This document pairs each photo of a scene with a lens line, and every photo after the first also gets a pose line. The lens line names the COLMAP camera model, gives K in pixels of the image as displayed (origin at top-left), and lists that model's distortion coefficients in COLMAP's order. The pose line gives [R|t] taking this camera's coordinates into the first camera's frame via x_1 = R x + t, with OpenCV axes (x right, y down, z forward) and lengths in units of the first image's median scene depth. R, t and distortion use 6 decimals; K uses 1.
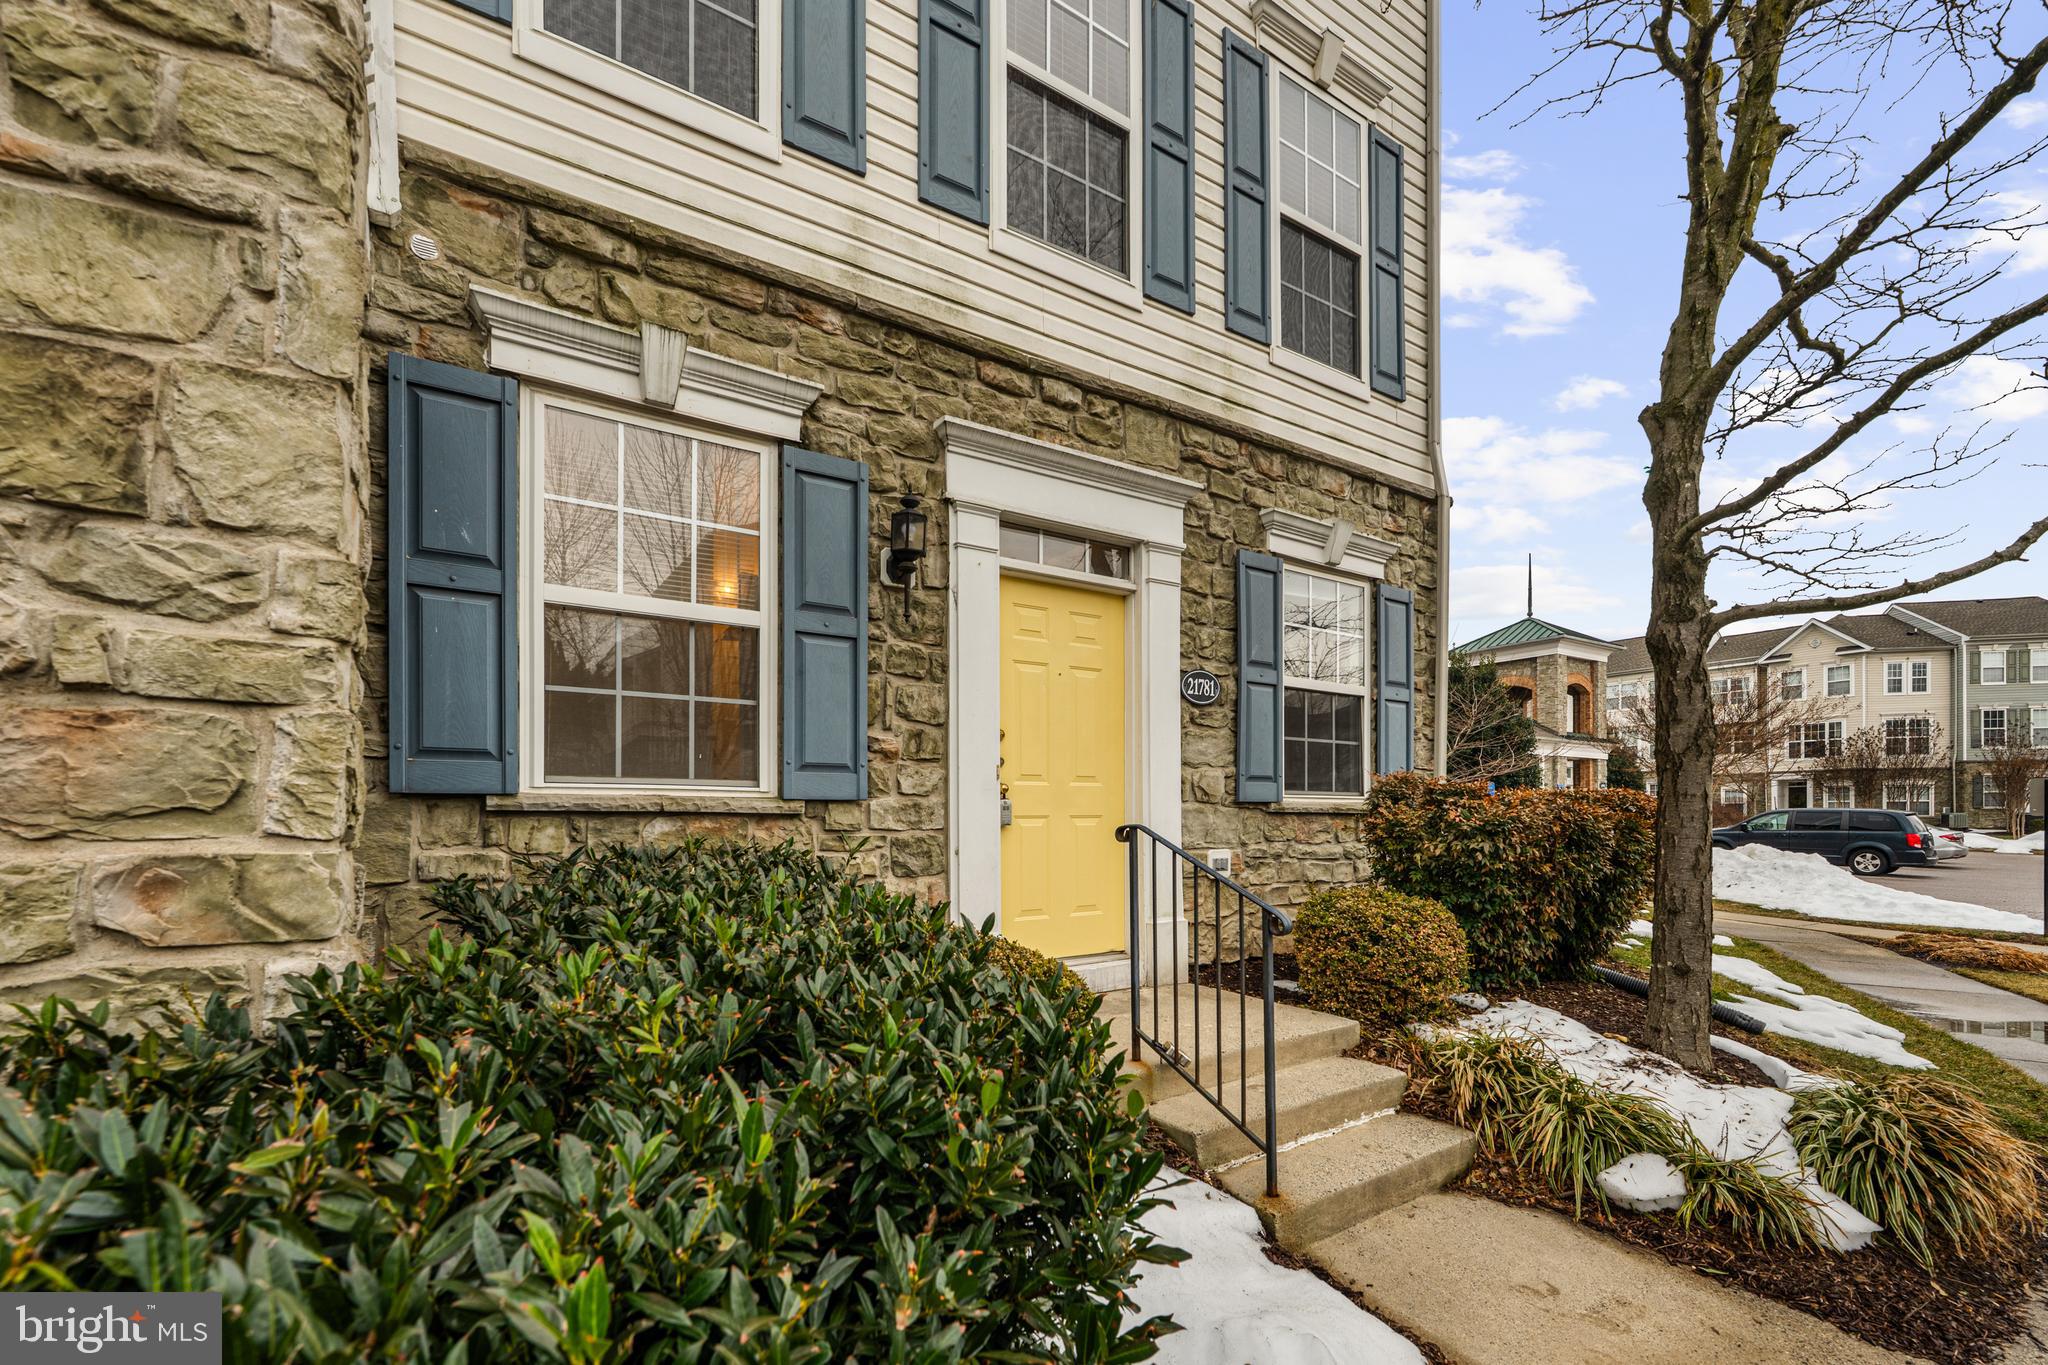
lens RADIAL K [[832.3, 0, 977.9], [0, 832.3, 792.5], [0, 0, 1]] dist [-0.001622, 0.000755]
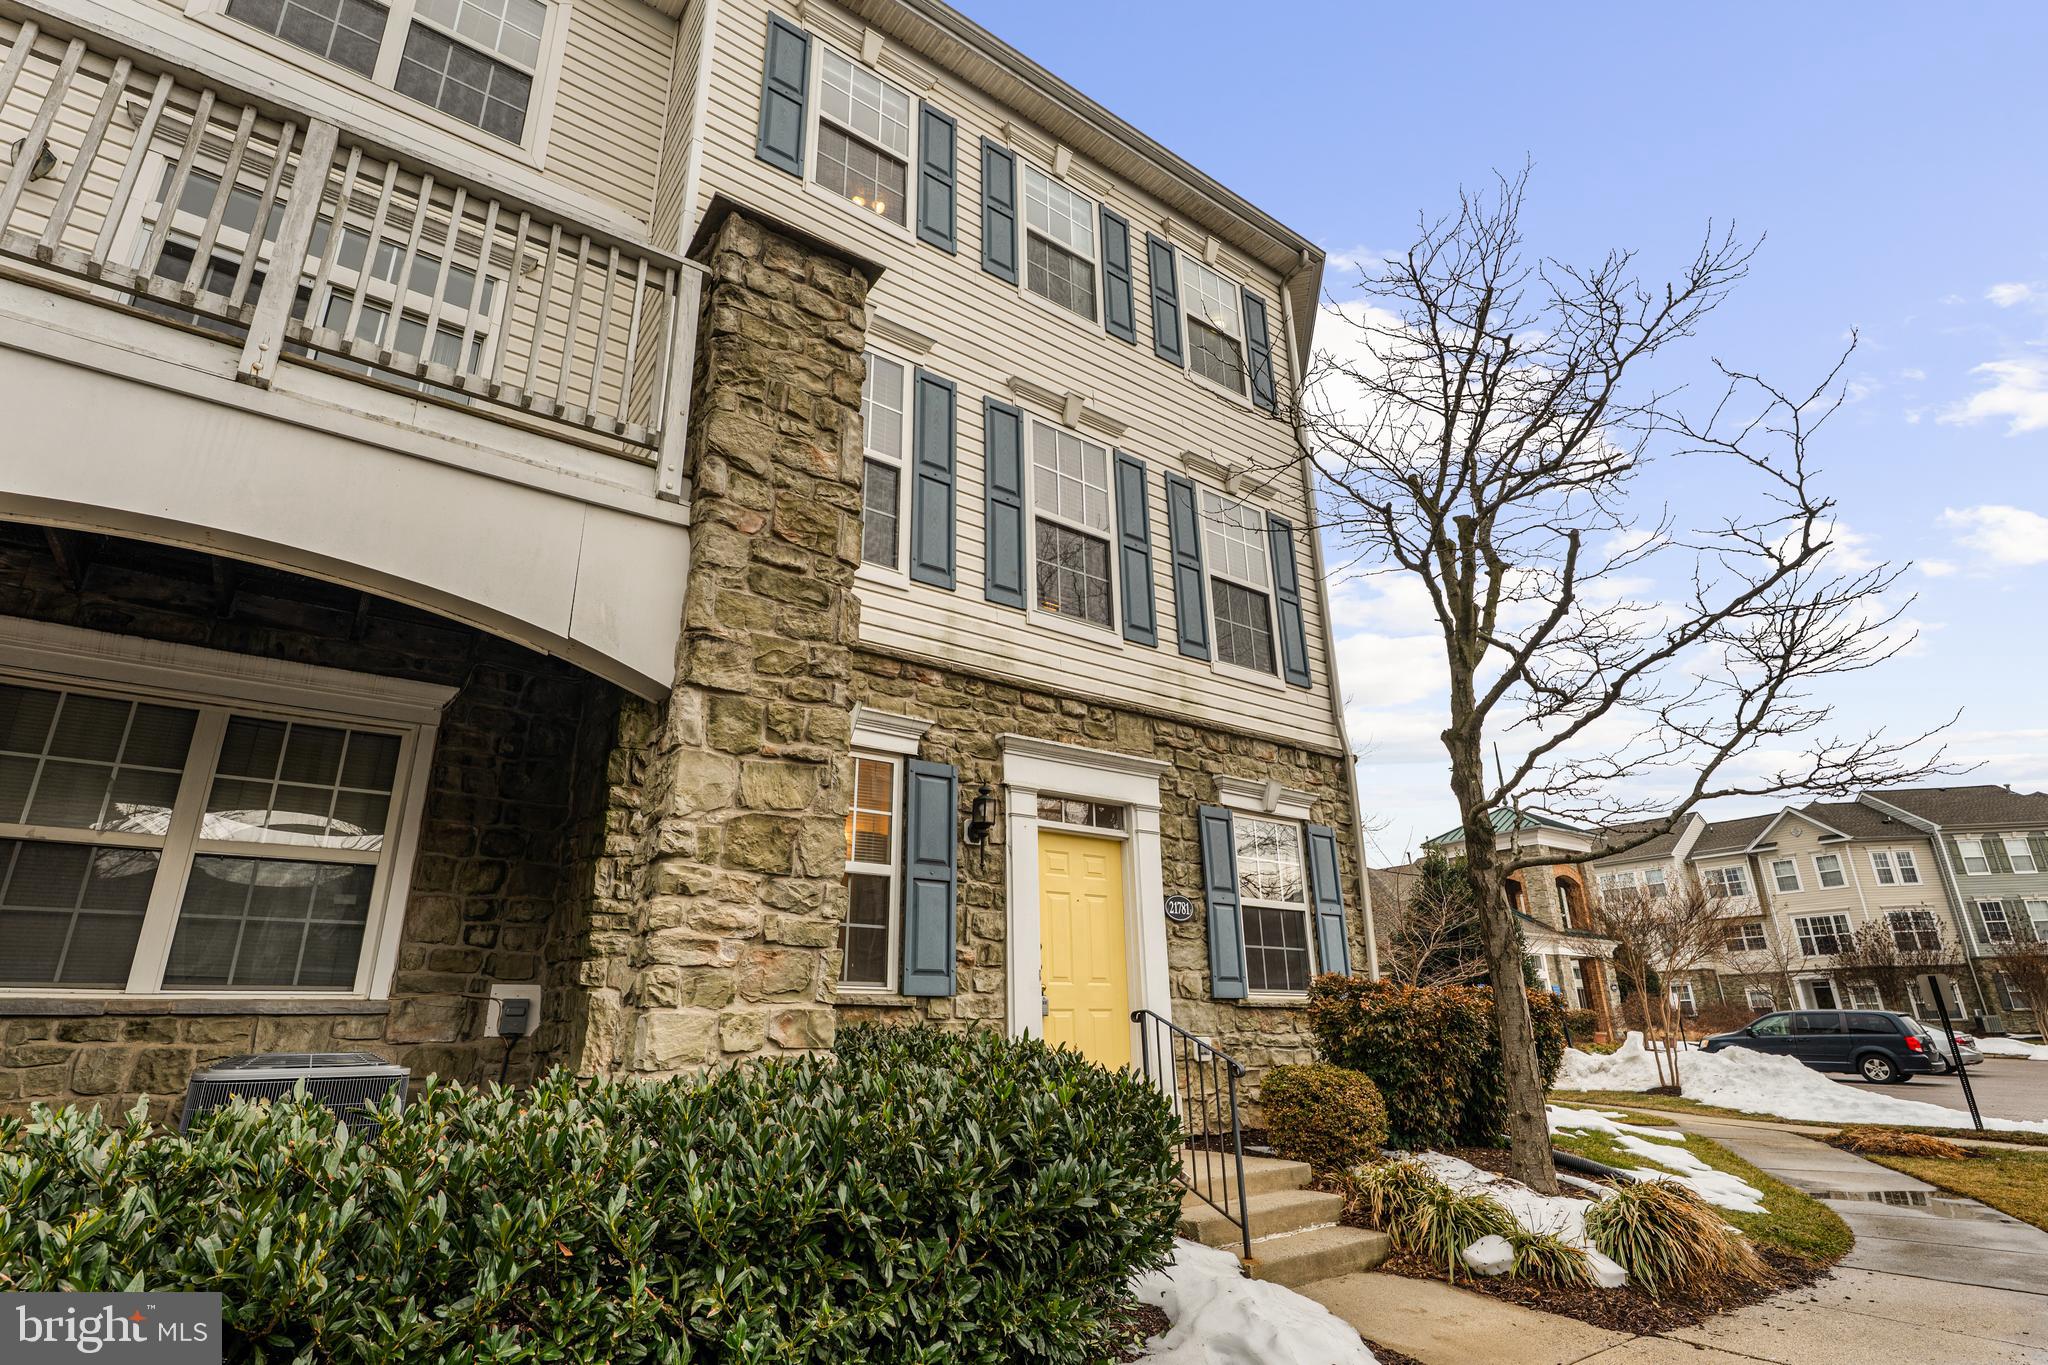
lens RADIAL K [[957.3, 0, 1006.8], [0, 957.3, 686.8], [0, 0, 1]] dist [0.001381, -0.000018]
pose [[0.996104, 0.017587, 0.086413, -0.173333], [0.010476, 0.949375, -0.313972, 0.019413], [-0.087560, 0.313654, 0.945492, -0.638030]]
